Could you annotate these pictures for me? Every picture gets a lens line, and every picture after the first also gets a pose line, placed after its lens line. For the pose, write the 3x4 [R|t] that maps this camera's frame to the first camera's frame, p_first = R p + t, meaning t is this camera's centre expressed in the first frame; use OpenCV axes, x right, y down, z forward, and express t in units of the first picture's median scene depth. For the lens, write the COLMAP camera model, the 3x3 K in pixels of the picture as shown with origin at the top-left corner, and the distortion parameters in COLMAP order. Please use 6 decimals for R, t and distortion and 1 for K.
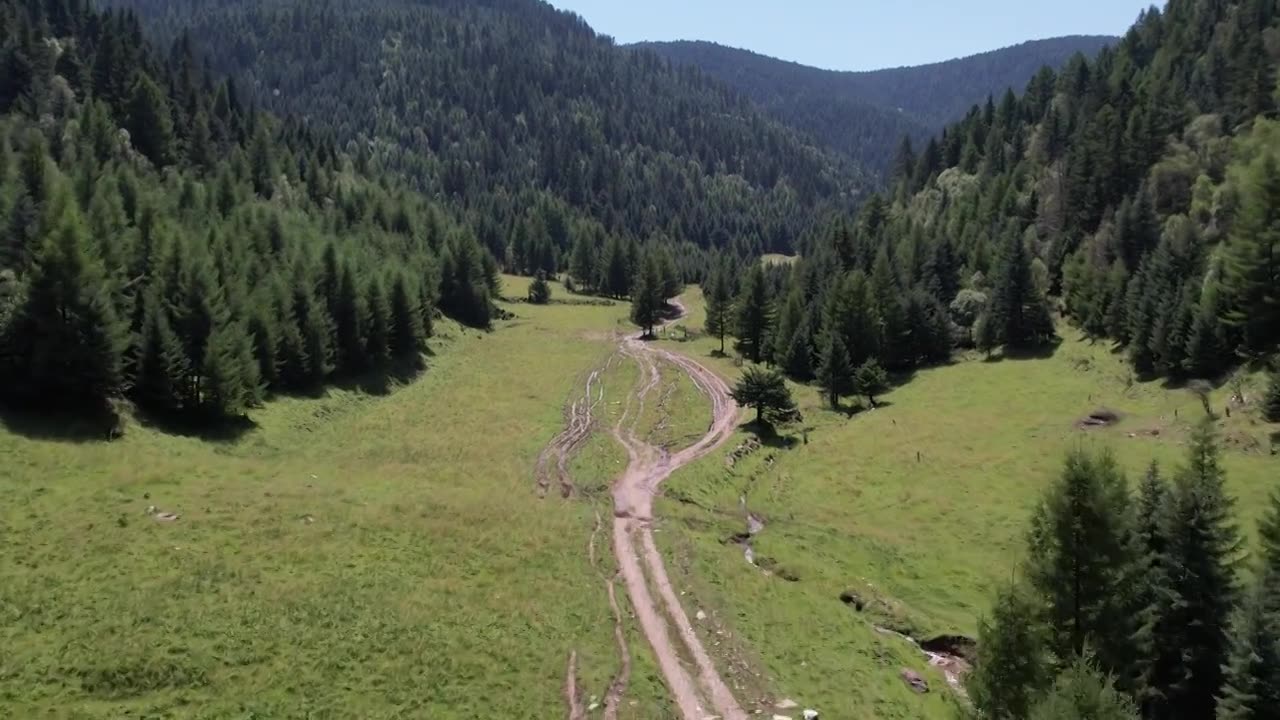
lens RADIAL K [[1155.3, 0, 652.7], [0, 1155.3, 376.8], [0, 0, 1]] dist [-0.055211, 0.000013]
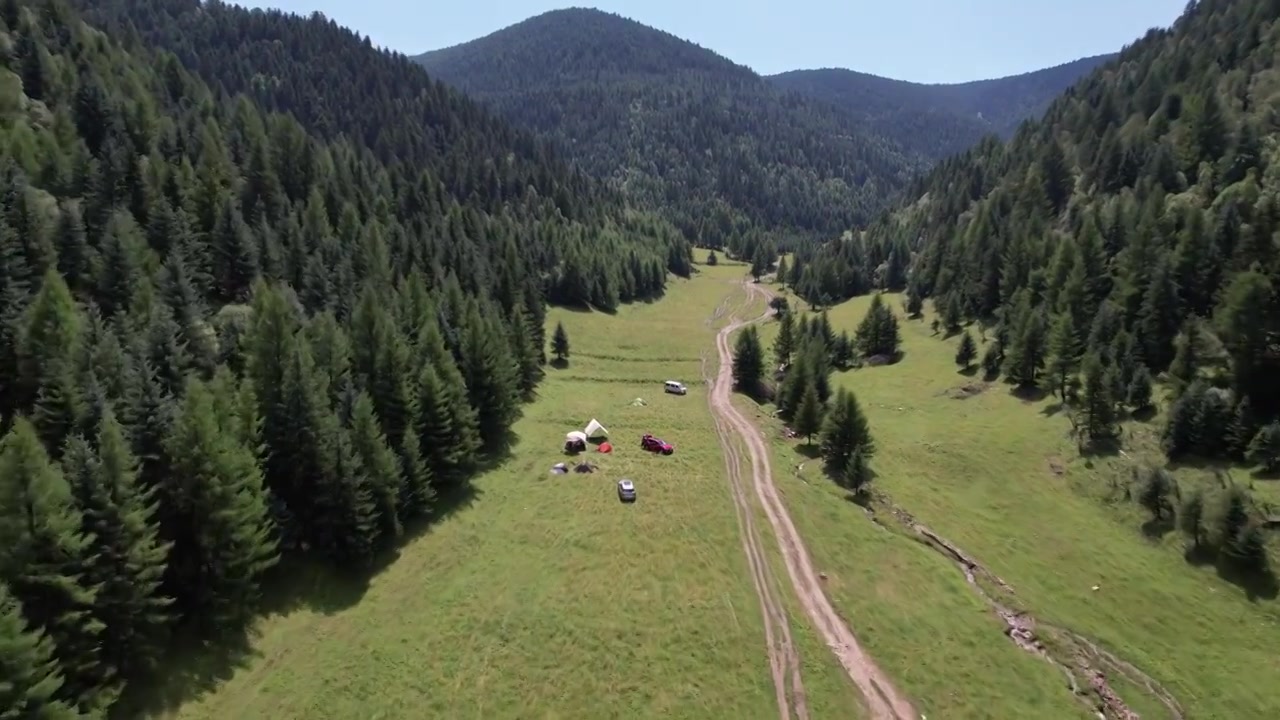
lens RADIAL K [[822.5, 0, 640.0], [0, 822.5, 360.0], [0, 0, 1]] dist [-0.082115, 0.074345]
pose [[0.979727, 0.024536, -0.198829, 0.045149], [-0.010060, 0.997245, 0.073495, 0.001623], [0.200085, -0.070005, 0.977275, -0.309069]]
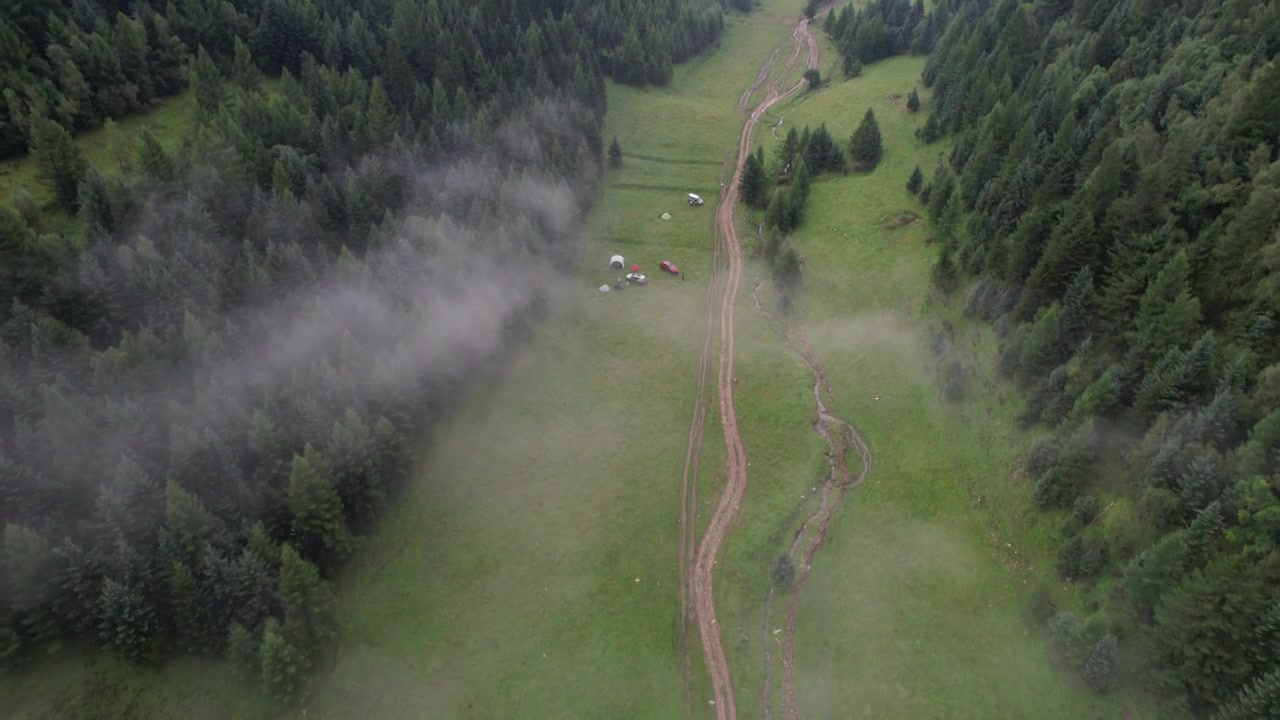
lens RADIAL K [[822.5, 0, 640.0], [0, 822.5, 360.0], [0, 0, 1]] dist [-0.082115, 0.074345]
pose [[0.952614, 0.156540, -0.260809, 0.100261], [-0.011937, 0.875992, 0.482178, -0.110100], [0.303947, -0.456216, 0.836351, -0.423090]]
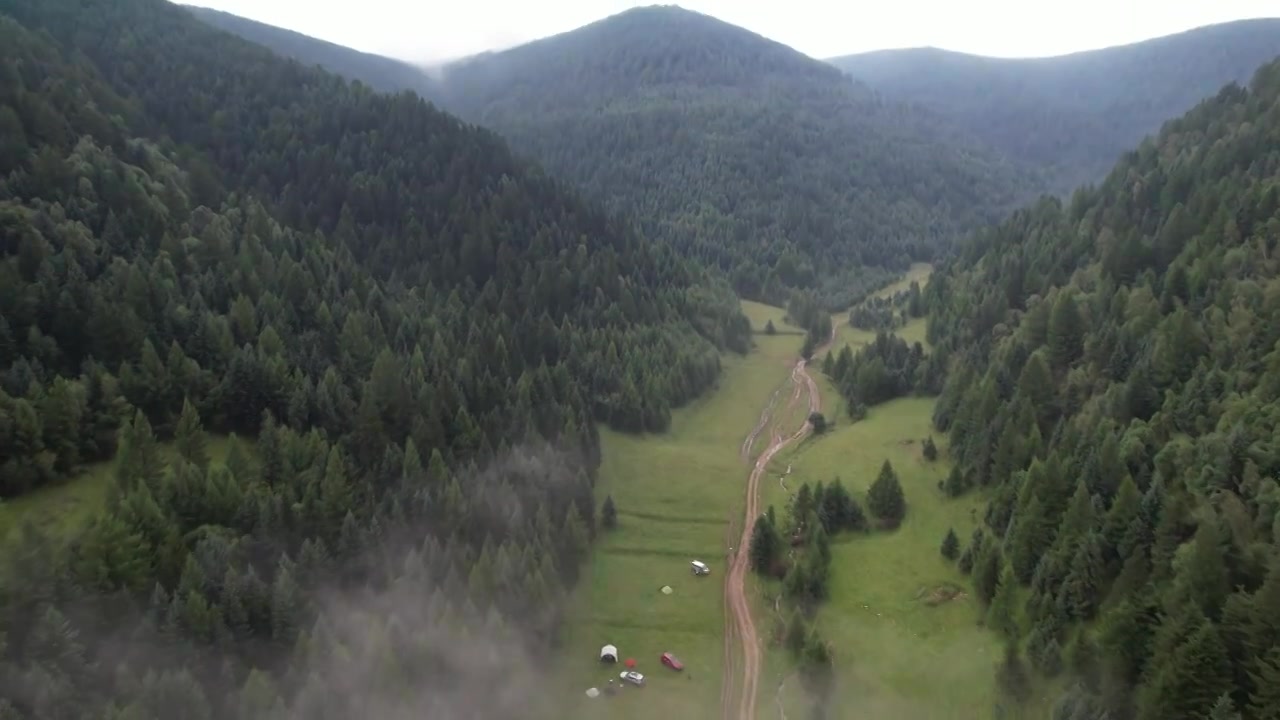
lens RADIAL K [[822.5, 0, 640.0], [0, 822.5, 360.0], [0, 0, 1]] dist [-0.082115, 0.074345]
pose [[0.953695, 0.045585, -0.297300, 0.081439], [-0.009824, 0.992642, 0.120686, -0.117056], [0.300614, -0.112177, 0.947126, -0.362506]]
